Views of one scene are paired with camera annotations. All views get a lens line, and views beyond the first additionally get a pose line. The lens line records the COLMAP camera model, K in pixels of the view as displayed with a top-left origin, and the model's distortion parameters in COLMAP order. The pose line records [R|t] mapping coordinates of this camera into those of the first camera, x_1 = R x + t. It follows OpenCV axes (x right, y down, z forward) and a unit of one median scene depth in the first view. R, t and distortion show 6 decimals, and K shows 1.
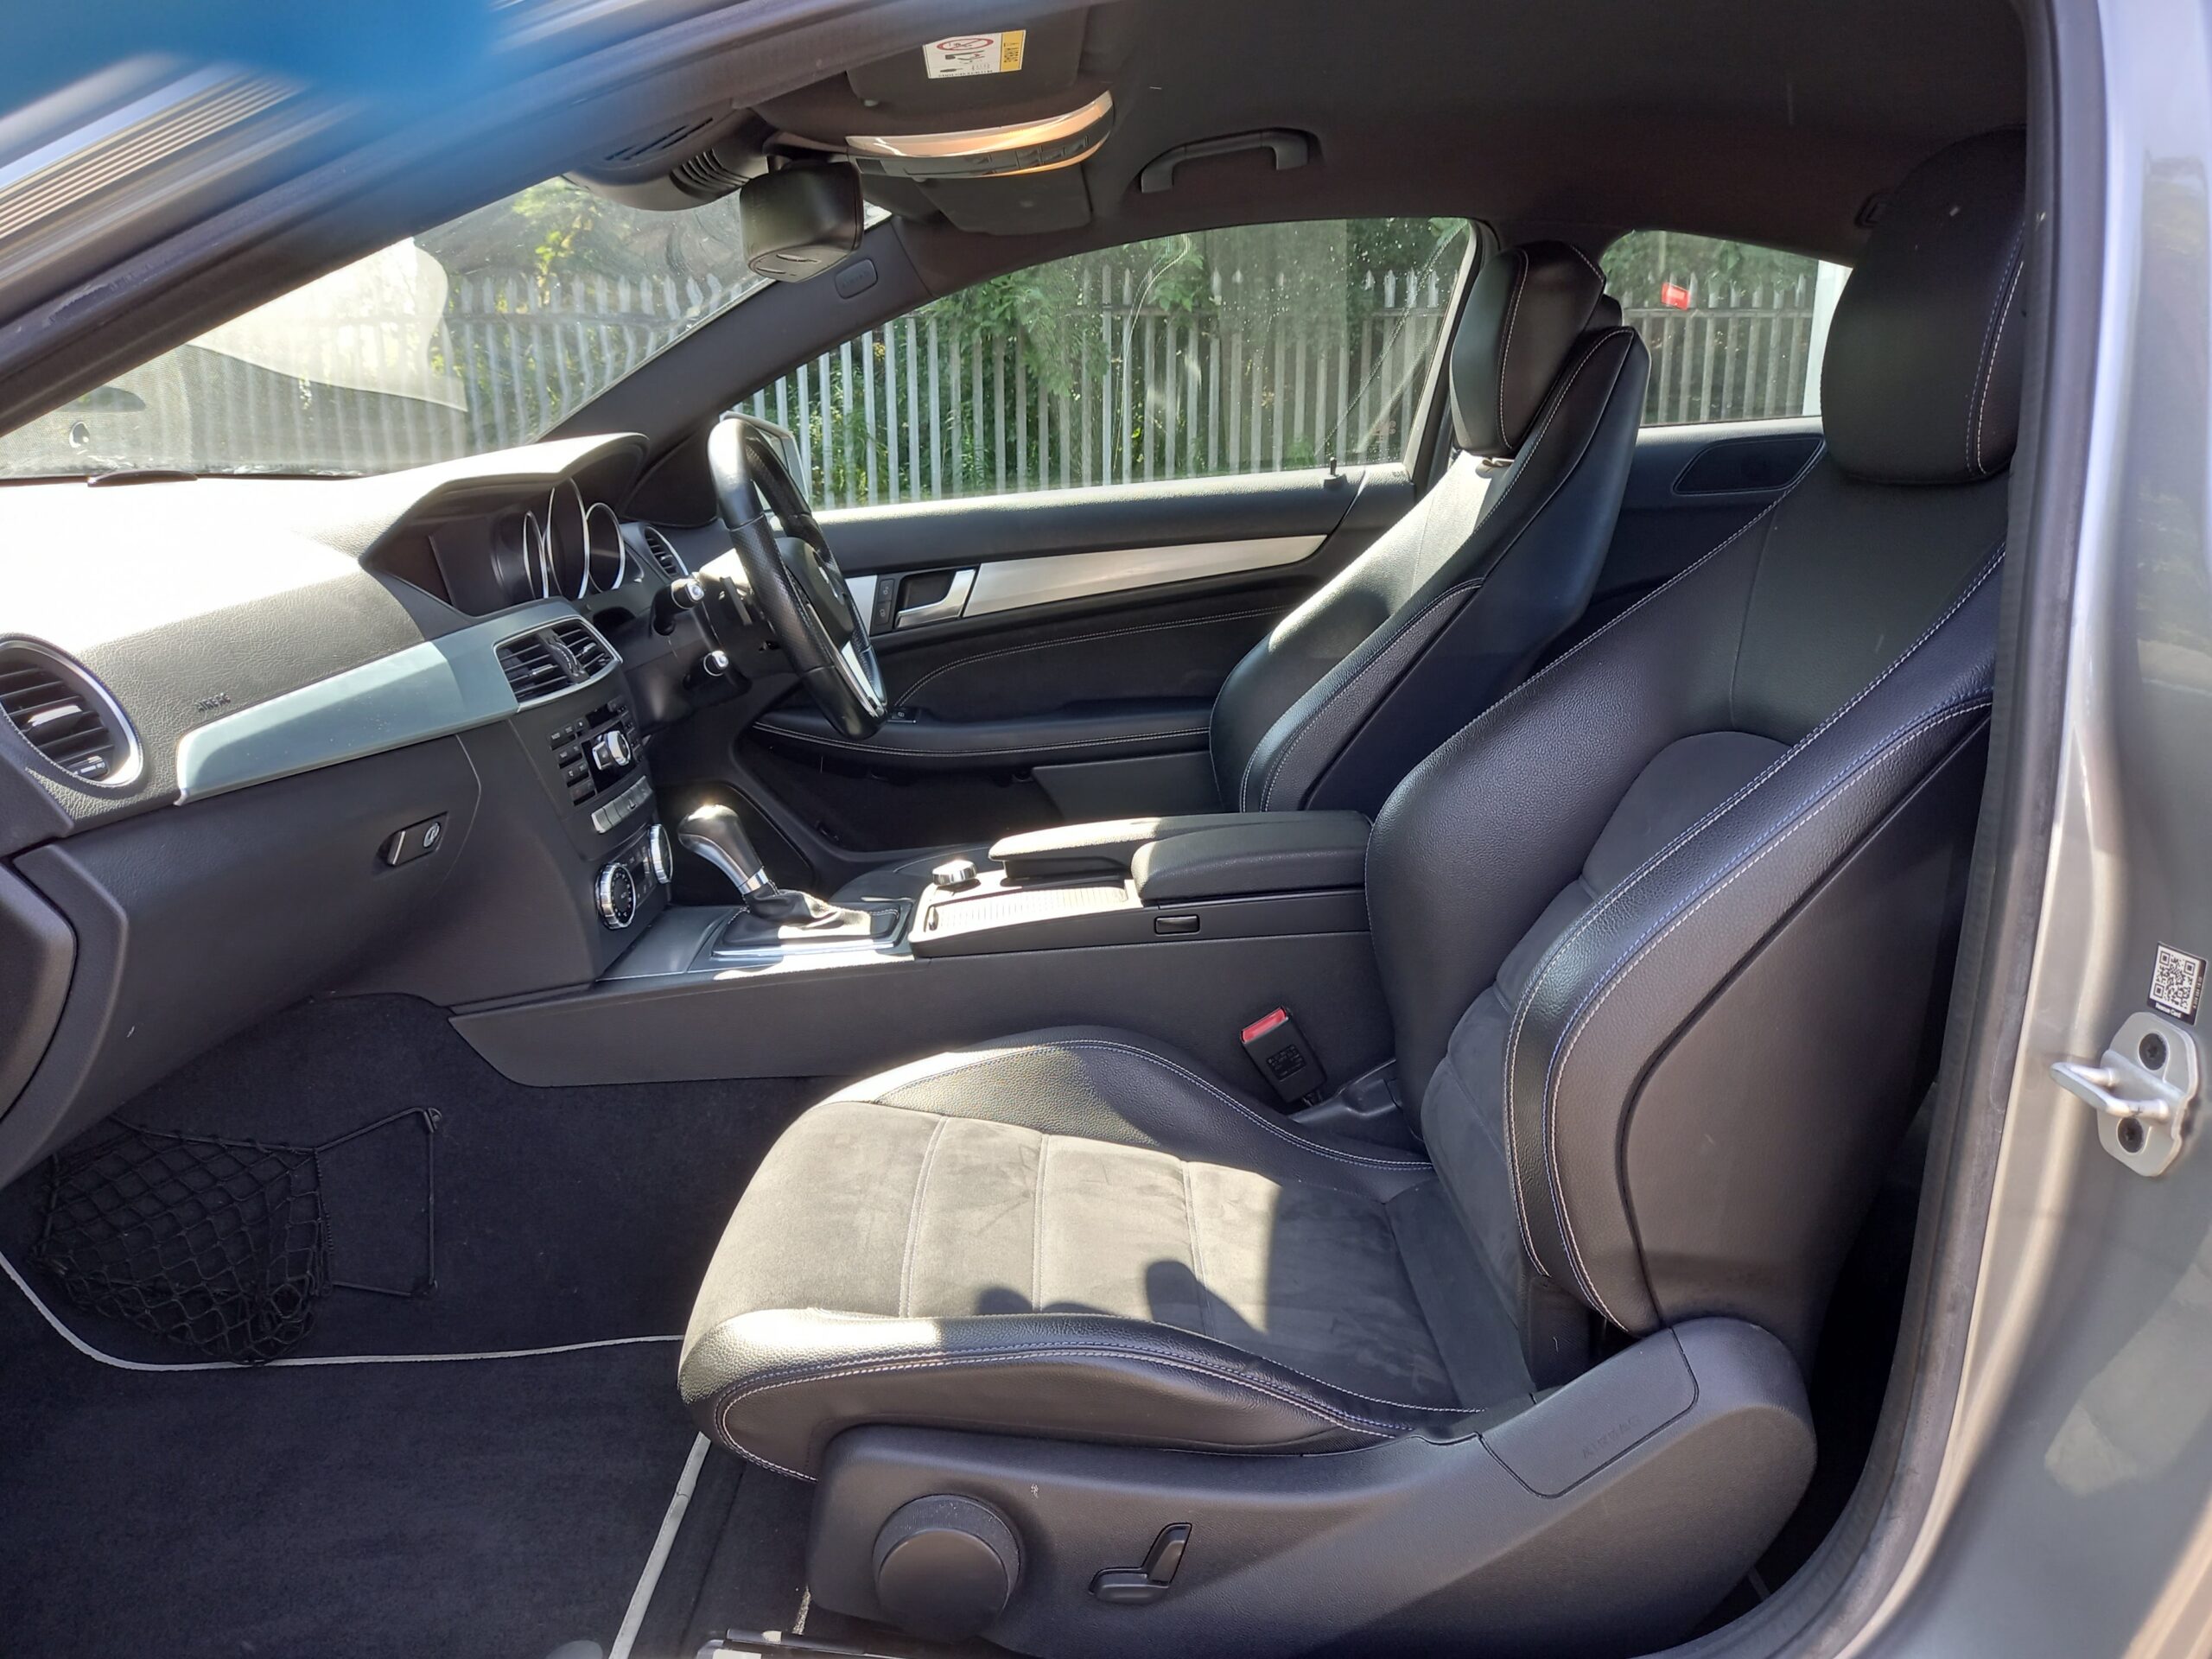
lens RADIAL K [[1627.5, 0, 1127.8], [0, 1627.5, 829.5], [0, 0, 1]] dist [0.057848, -0.053922]
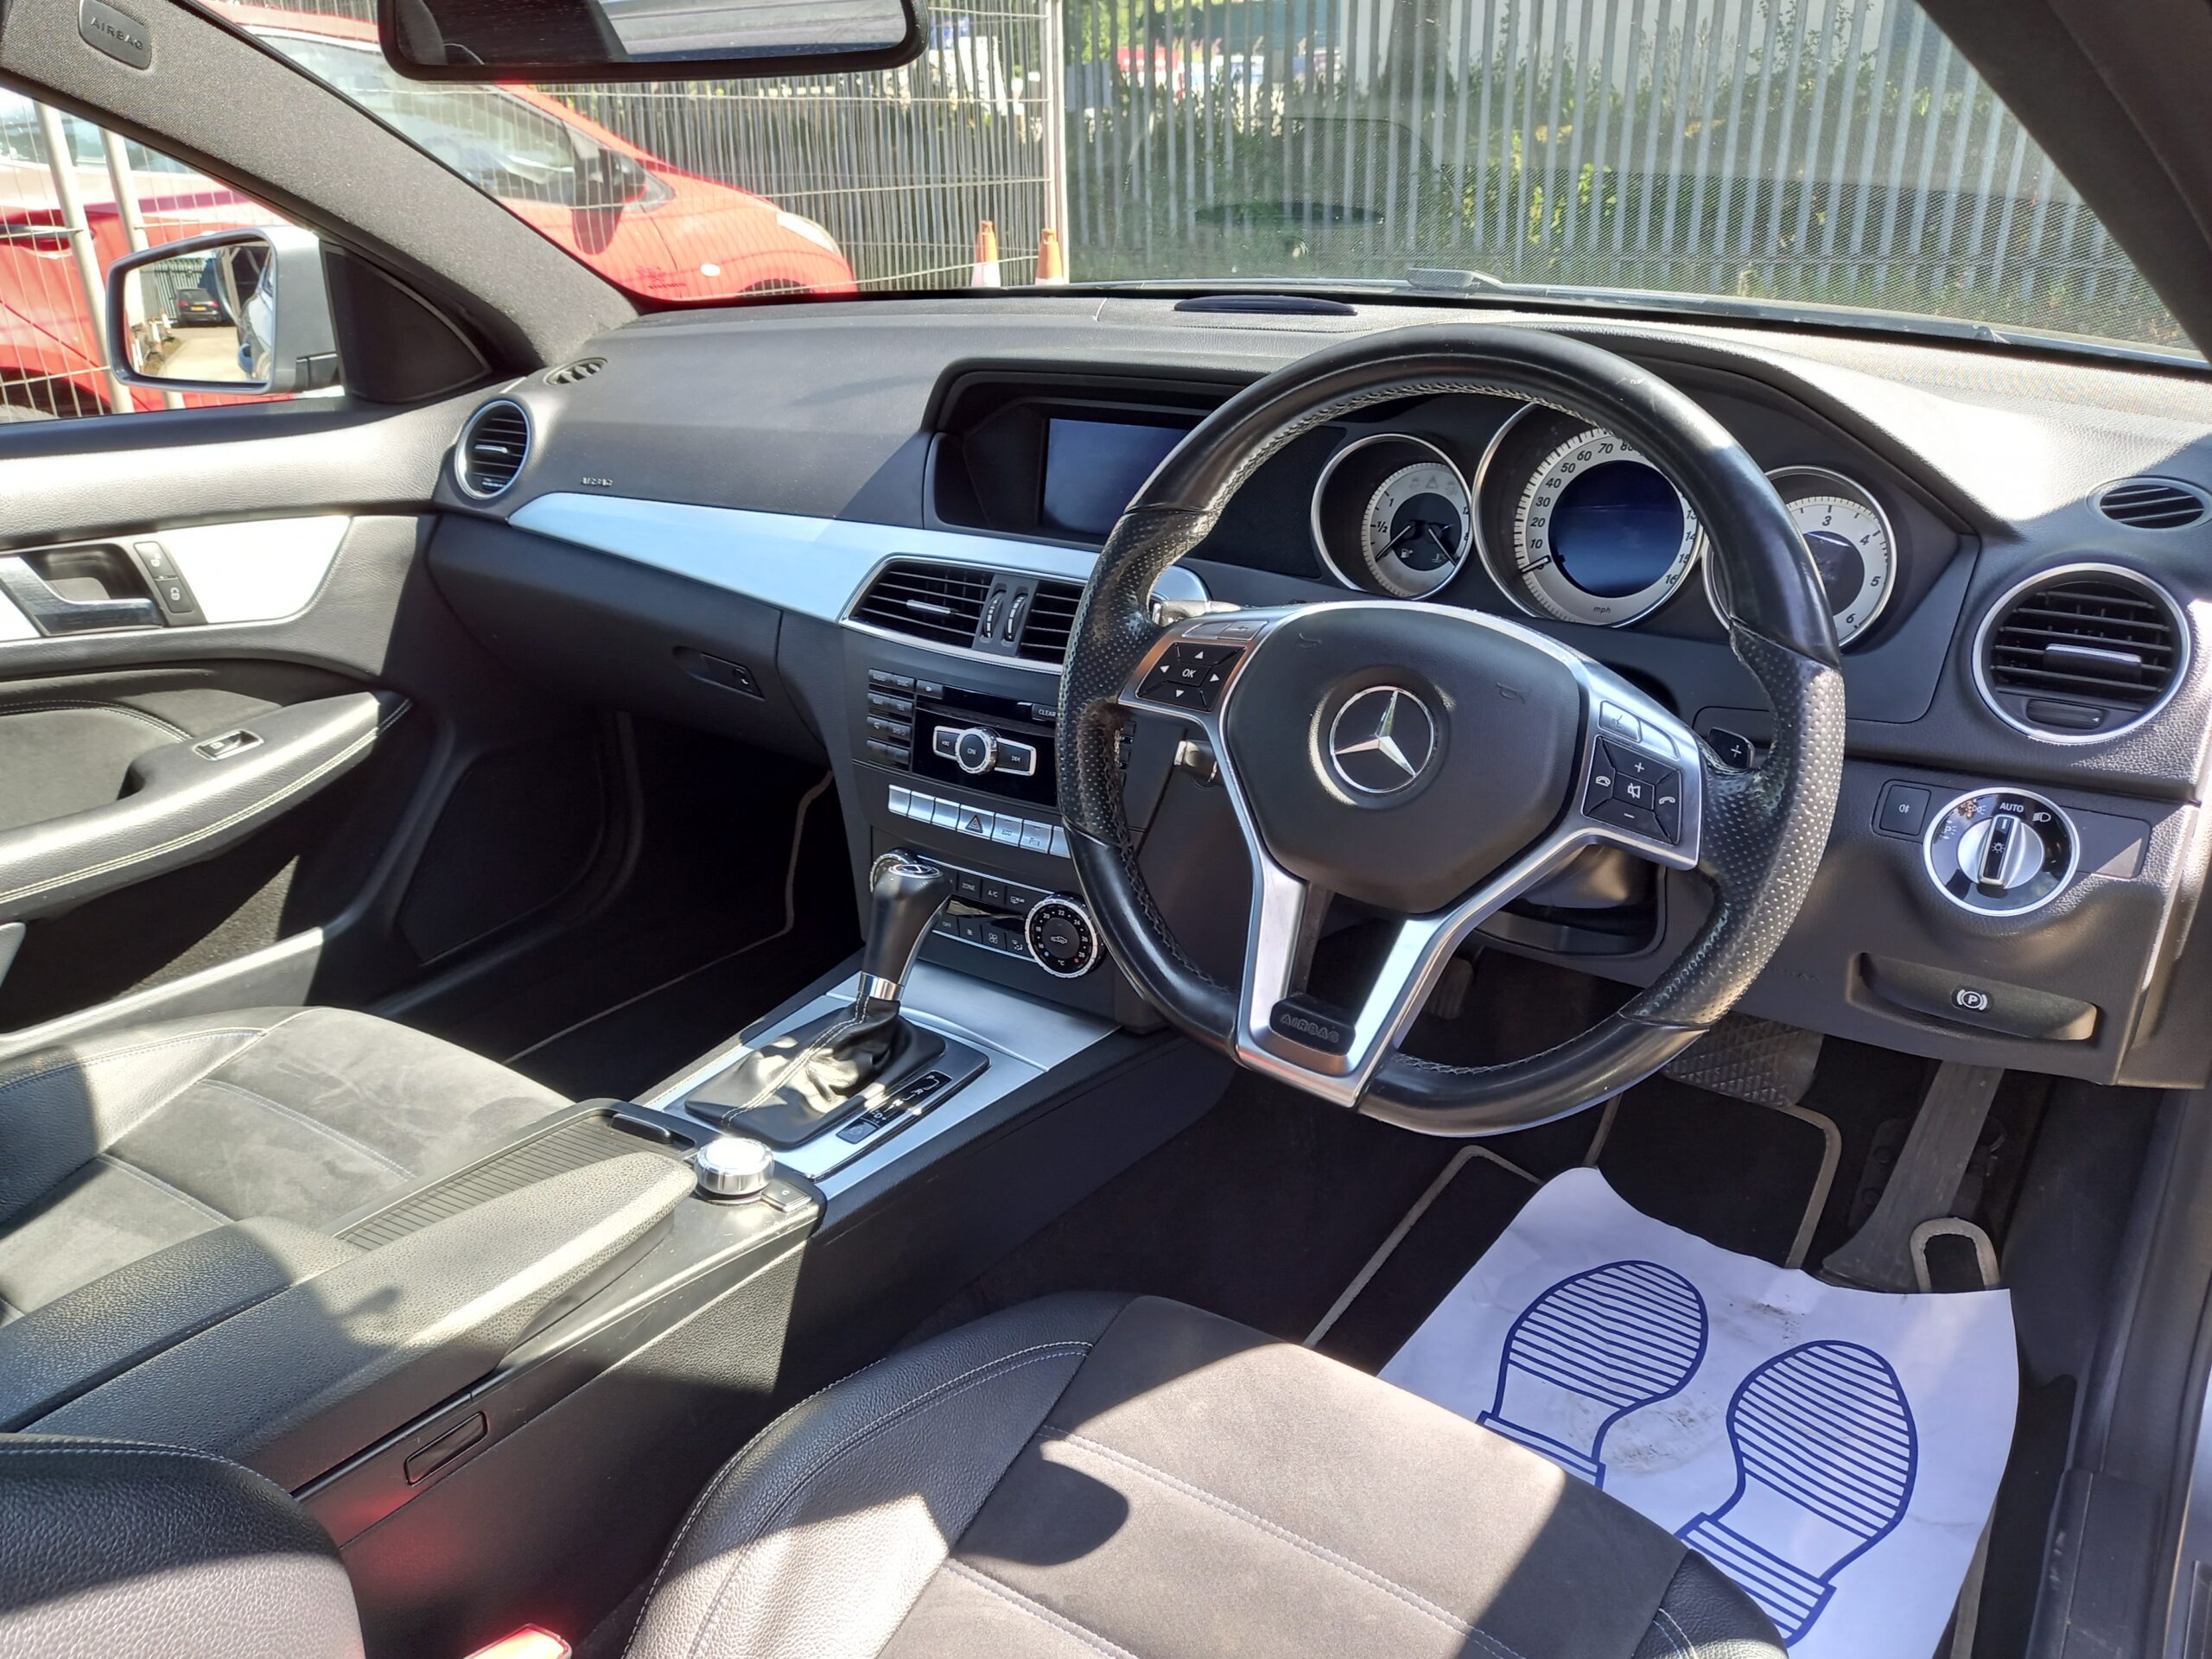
lens RADIAL K [[1627.5, 0, 1106.1], [0, 1627.5, 842.4], [0, 0, 1]] dist [0.057848, -0.053922]
pose [[-0.585033, 0.367055, -0.723192, 0.206590], [-0.141950, 0.831609, 0.536914, -0.427463], [0.798490, 0.416769, -0.434416, 1.409549]]
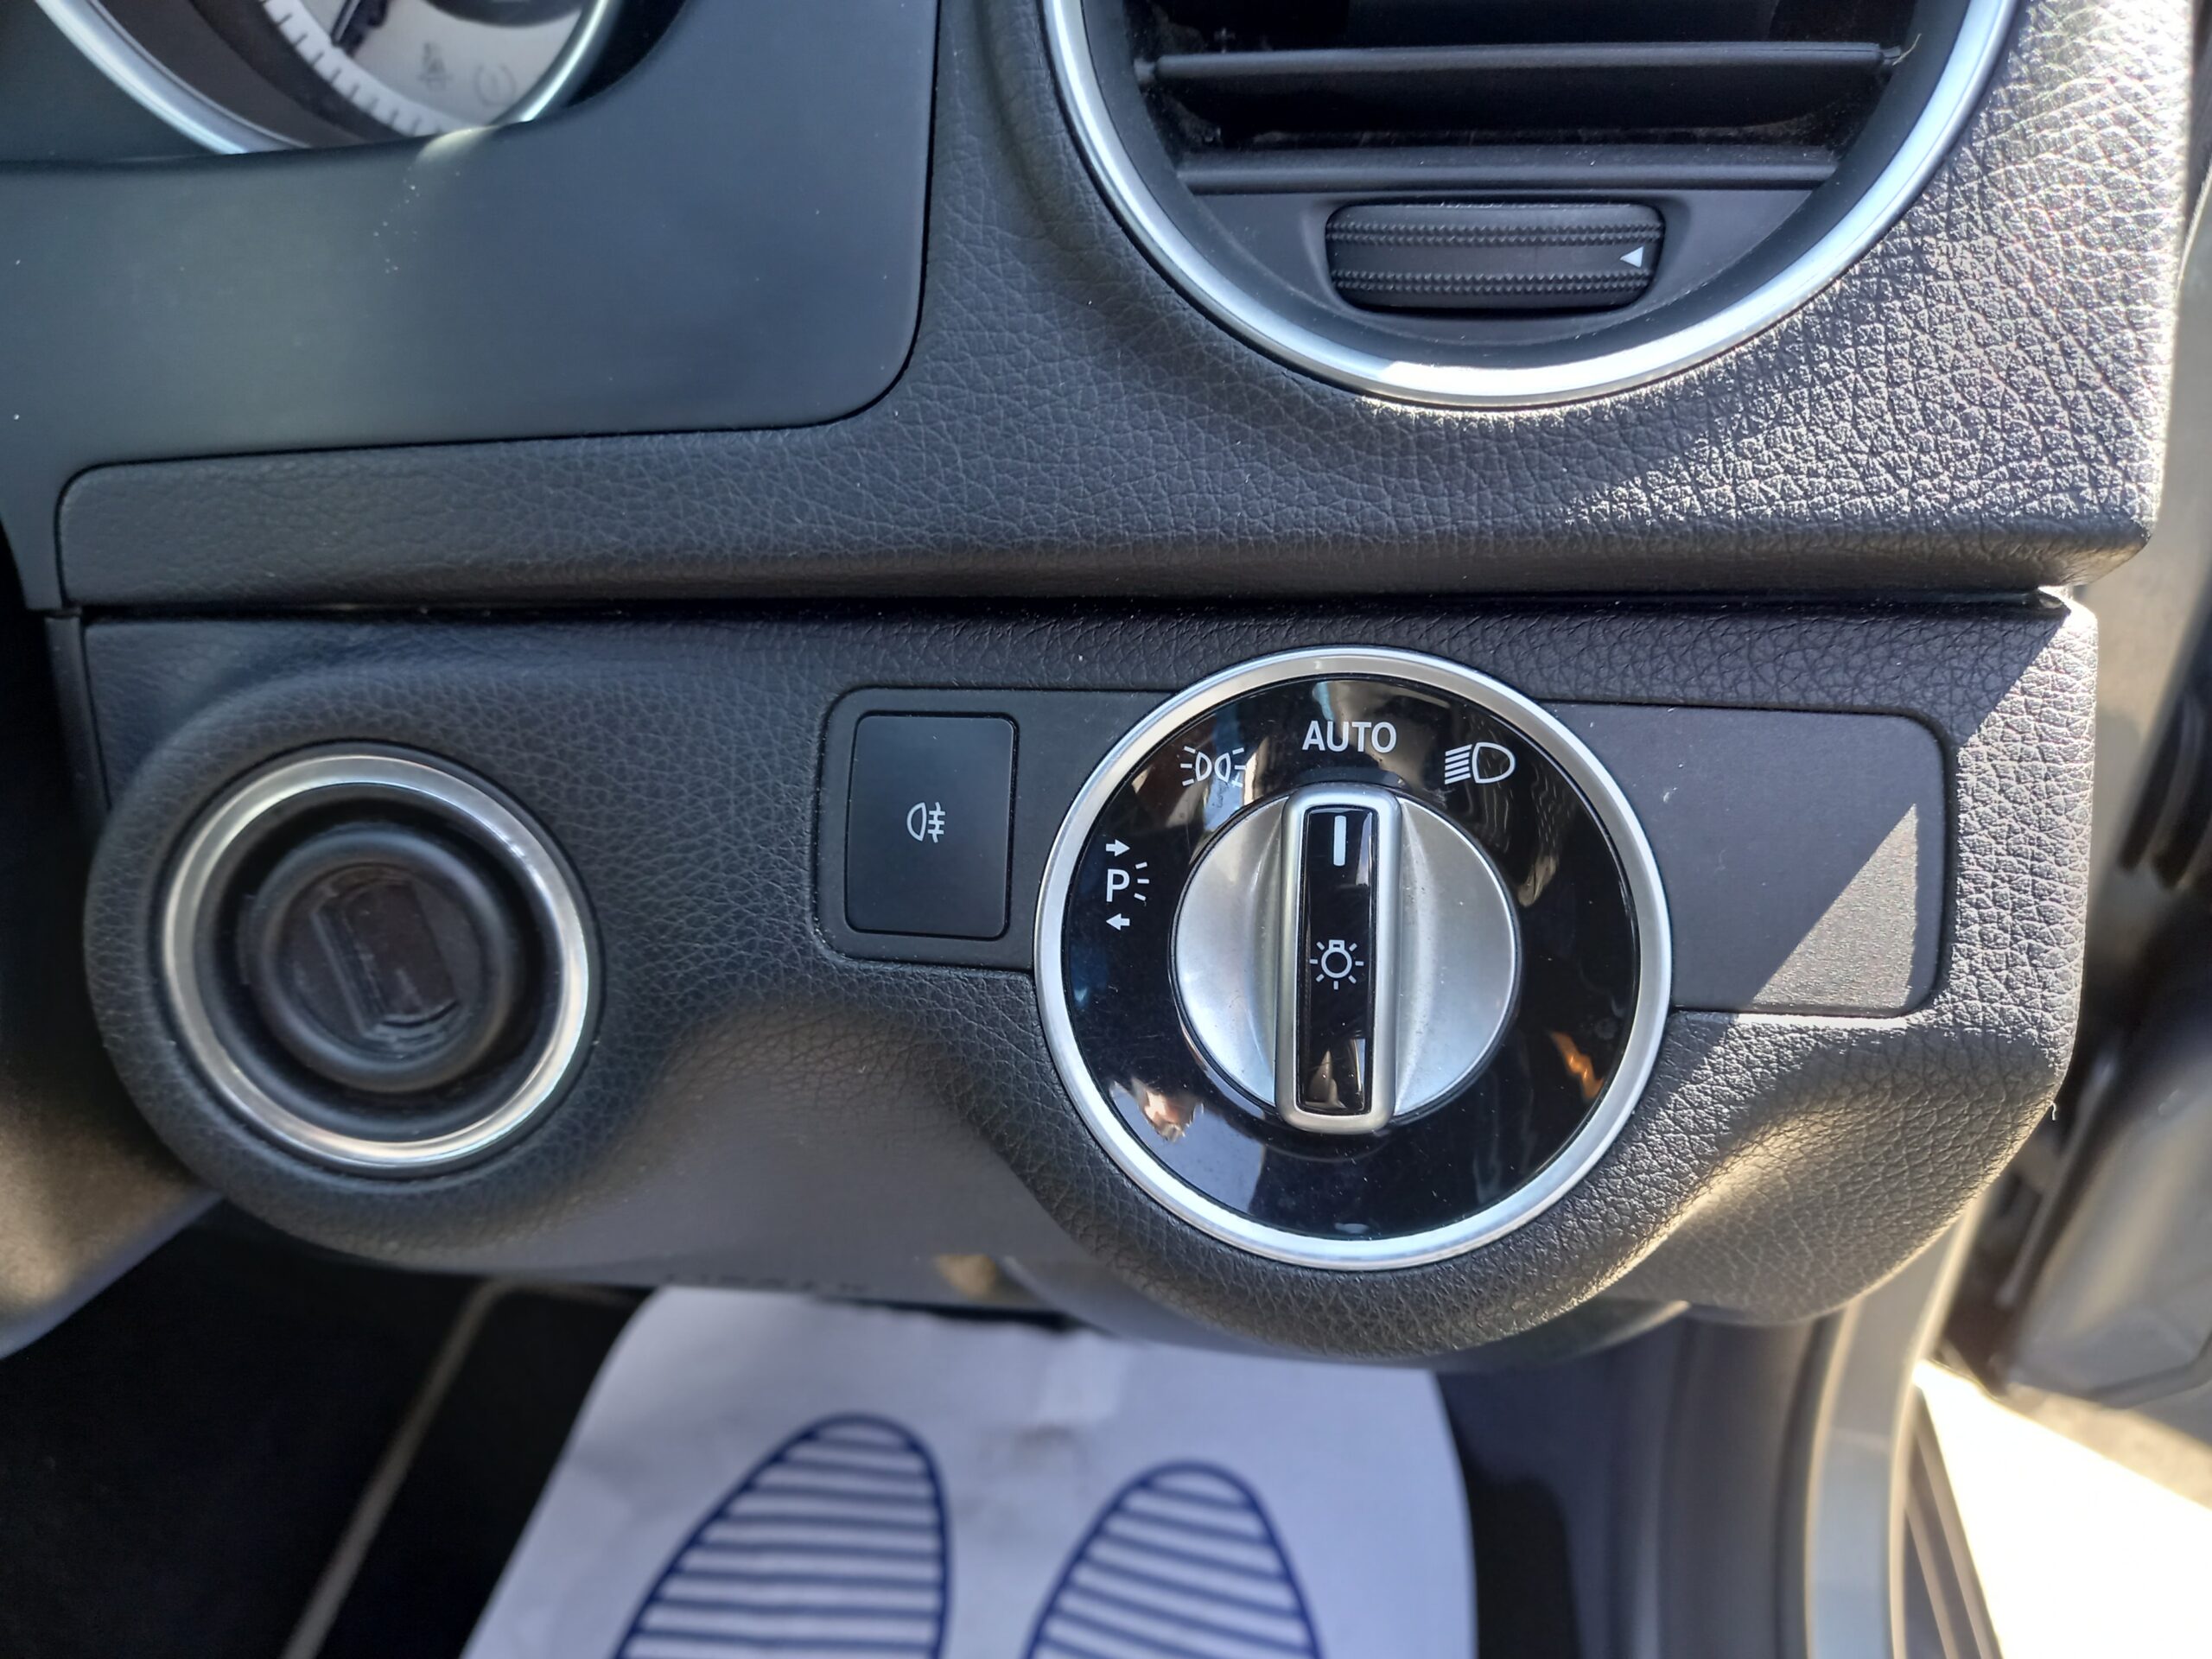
lens RADIAL K [[1627.5, 0, 1115.0], [0, 1627.5, 826.3], [0, 0, 1]] dist [0.057848, -0.053922]
pose [[-0.137675, 0.625292, -0.768151, -0.280647], [-0.174586, 0.748073, 0.640239, -0.250852], [0.974969, 0.222253, 0.006176, 1.390911]]
